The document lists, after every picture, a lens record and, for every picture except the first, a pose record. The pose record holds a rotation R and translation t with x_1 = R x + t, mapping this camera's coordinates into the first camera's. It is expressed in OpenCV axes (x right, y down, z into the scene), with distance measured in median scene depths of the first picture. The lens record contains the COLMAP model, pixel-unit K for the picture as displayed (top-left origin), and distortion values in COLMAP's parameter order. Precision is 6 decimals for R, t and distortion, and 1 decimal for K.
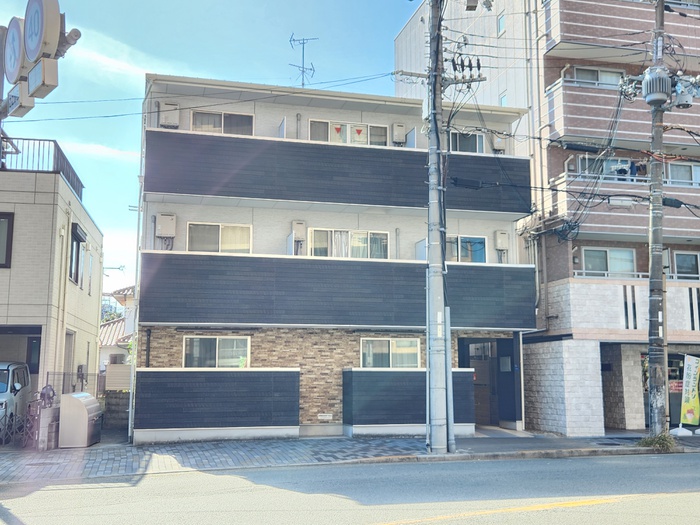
lens RADIAL K [[813.1, 0, 343.6], [0, 813.1, 255.8], [0, 0, 1]] dist [0.081199, 0.000000]
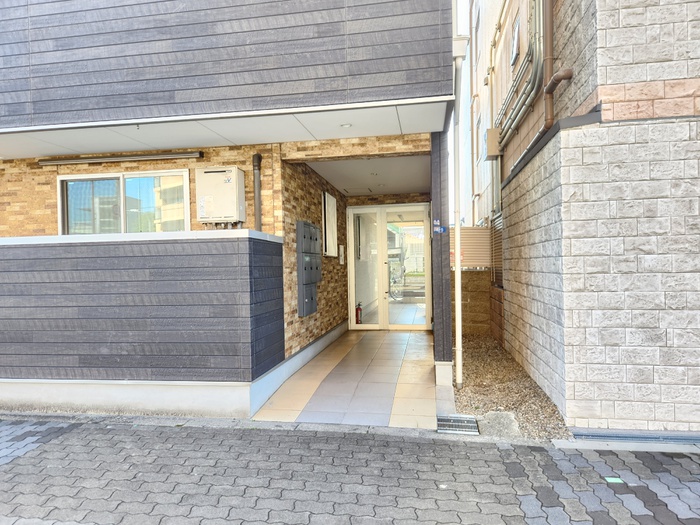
lens RADIAL K [[462.8, 0, 355.1], [0, 462.8, 266.3], [0, 0, 1]] dist [0.038753, -0.009512]
pose [[0.906681, -0.017255, -0.421465, 0.283993], [0.083642, 0.986678, 0.139539, 0.129288], [0.413442, -0.161769, 0.896045, 0.835164]]
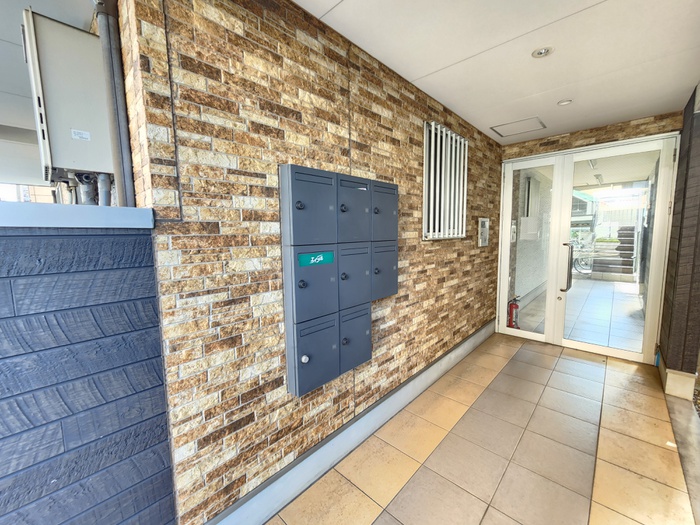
lens RADIAL K [[284.7, 0, 353.8], [0, 284.7, 260.5], [0, 0, 1]] dist [0.003126, -0.002299]
pose [[0.518226, 0.081349, -0.851366, 0.207193], [0.143347, 0.973122, 0.180238, 0.149907], [0.843145, -0.215444, 0.492636, 1.044581]]
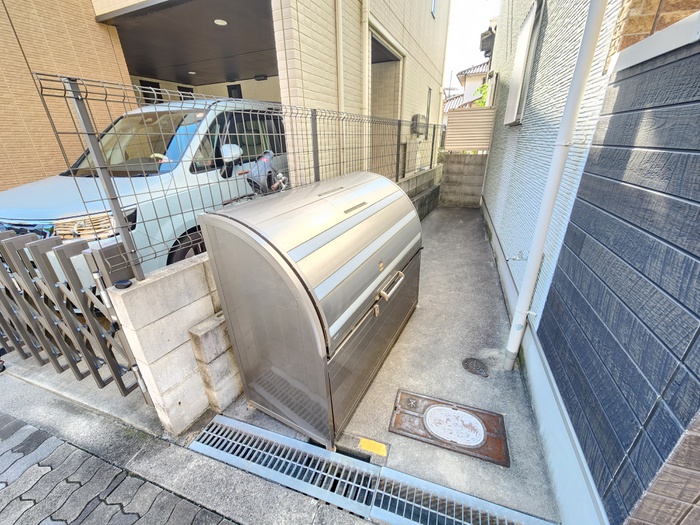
lens RADIAL K [[284.7, 0, 348.6], [0, 284.7, 260.0], [0, 0, 1]] dist [0.003126, -0.002299]
pose [[0.823579, 0.204346, -0.529113, -0.238964], [0.109847, 0.857725, 0.502237, 0.129107], [0.556463, -0.471754, 0.683957, 0.847163]]
